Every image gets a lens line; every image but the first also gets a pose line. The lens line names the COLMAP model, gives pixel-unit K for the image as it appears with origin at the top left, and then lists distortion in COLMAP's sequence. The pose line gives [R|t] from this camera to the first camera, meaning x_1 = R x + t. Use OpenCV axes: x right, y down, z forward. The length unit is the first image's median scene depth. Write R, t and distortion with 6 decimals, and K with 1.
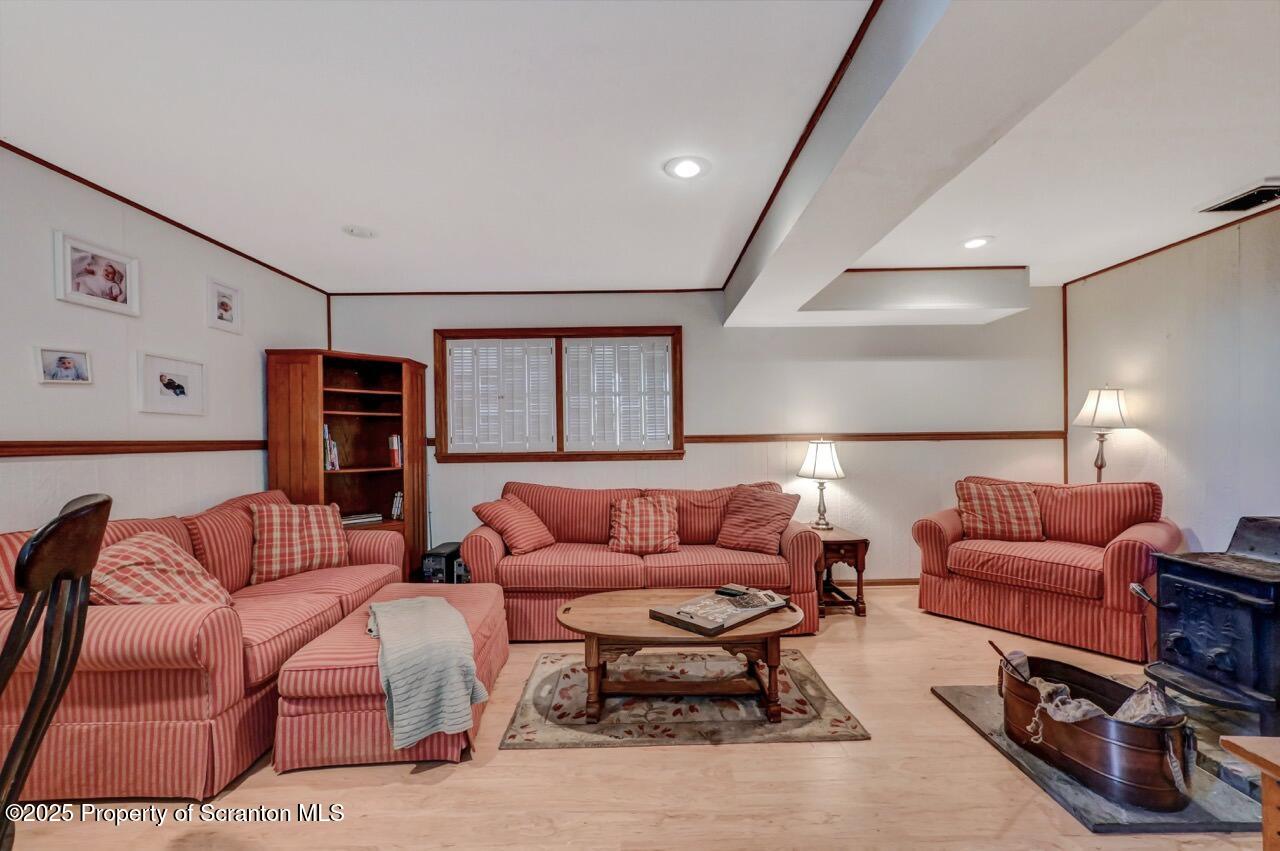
lens RADIAL K [[513.4, 0, 642.3], [0, 513.4, 440.1], [0, 0, 1]] dist [0.000783, 0.000181]
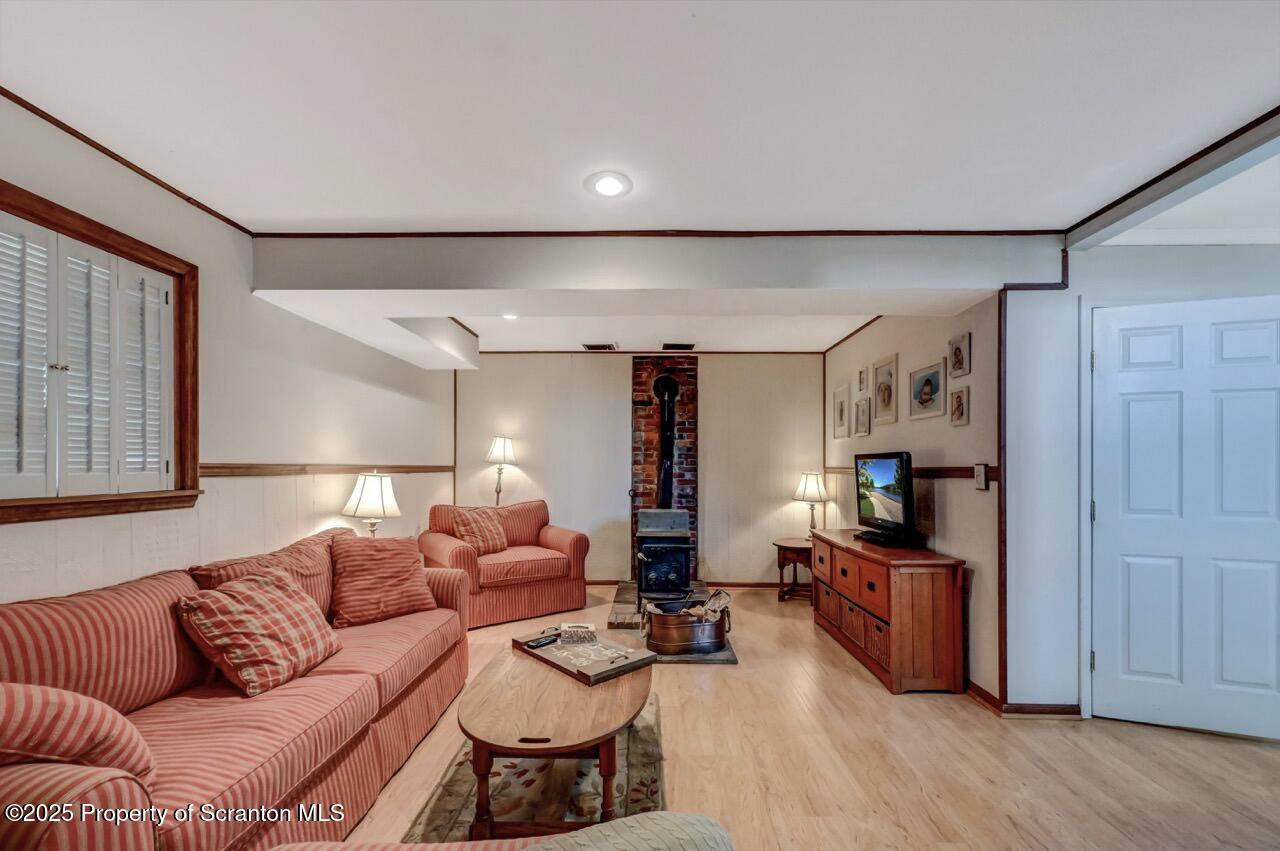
lens RADIAL K [[525.8, 0, 635.3], [0, 525.8, 468.9], [0, 0, 1]] dist [-0.001153, -0.000075]
pose [[0.035556, 0.008712, 0.999330, -0.541107], [-0.003668, 0.999956, -0.008586, -0.000546], [-0.999361, -0.003360, 0.035586, 0.578223]]
